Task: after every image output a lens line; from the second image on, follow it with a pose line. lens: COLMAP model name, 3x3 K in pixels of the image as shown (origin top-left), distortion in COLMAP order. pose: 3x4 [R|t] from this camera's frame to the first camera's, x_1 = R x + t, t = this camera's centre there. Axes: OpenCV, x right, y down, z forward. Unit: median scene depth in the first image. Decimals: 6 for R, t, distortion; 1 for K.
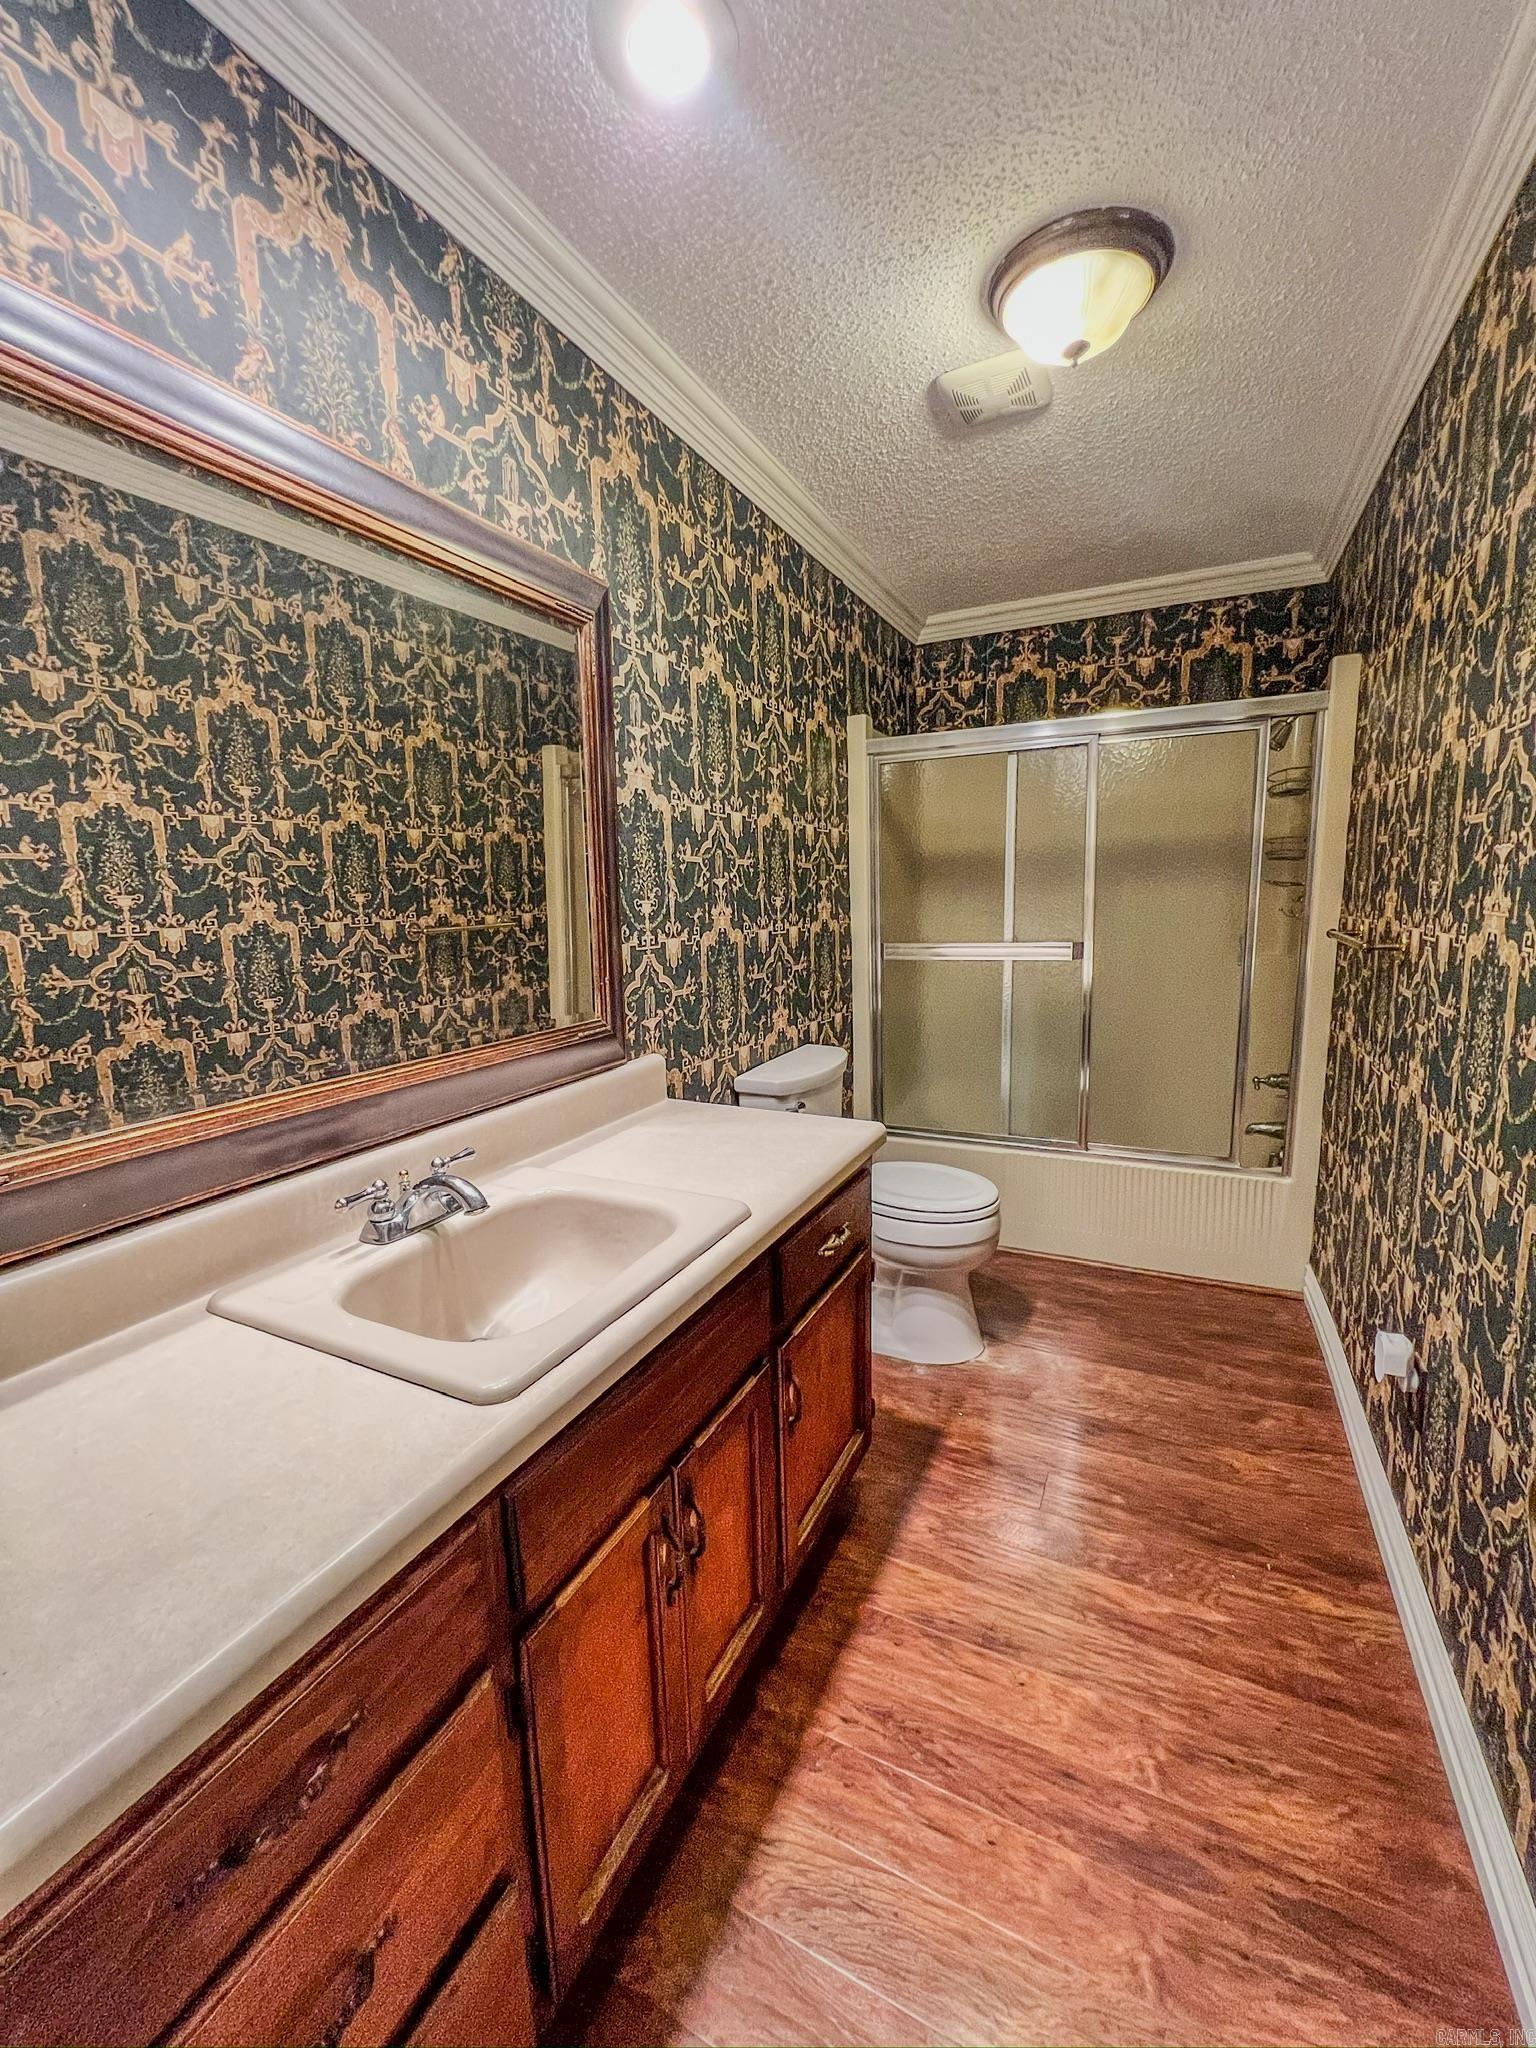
lens RADIAL K [[837.5, 0, 757.1], [0, 837.5, 1023.8], [0, 0, 1]] dist [-0.004627, 0.001034]
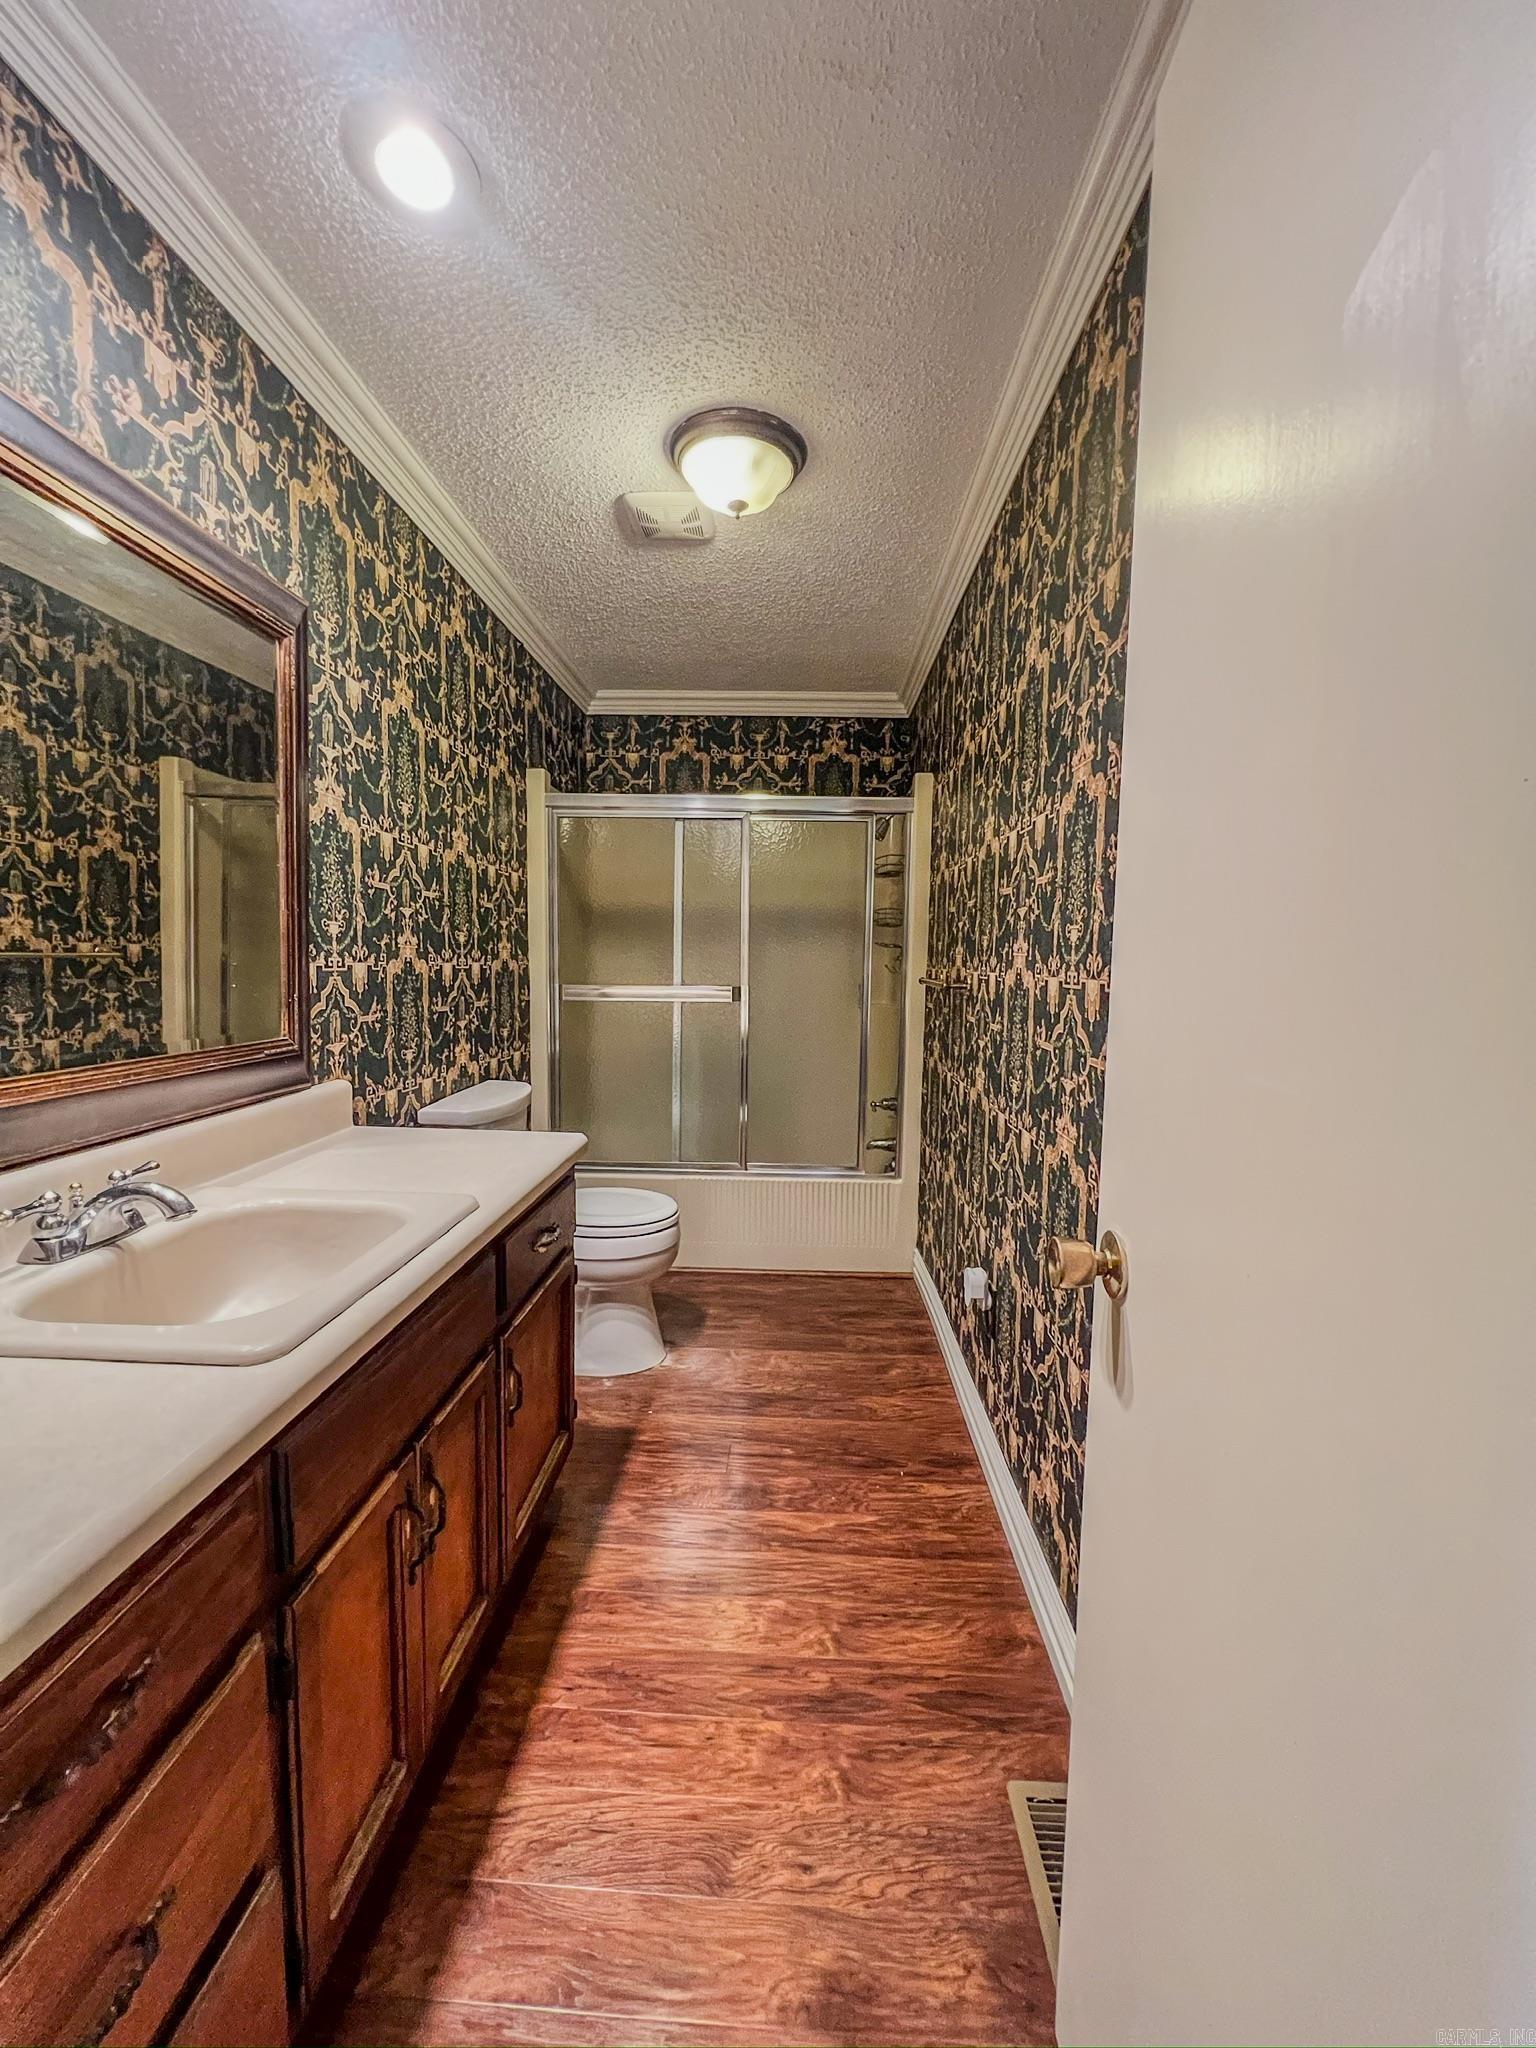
lens RADIAL K [[837.5, 0, 771.8], [0, 837.5, 1014.7], [0, 0, 1]] dist [-0.004627, 0.001034]
pose [[0.909303, 0.013640, 0.415911, -0.087996], [0.022219, 0.996445, -0.081257, 0.062584], [-0.415541, 0.083128, 0.905768, -0.102484]]
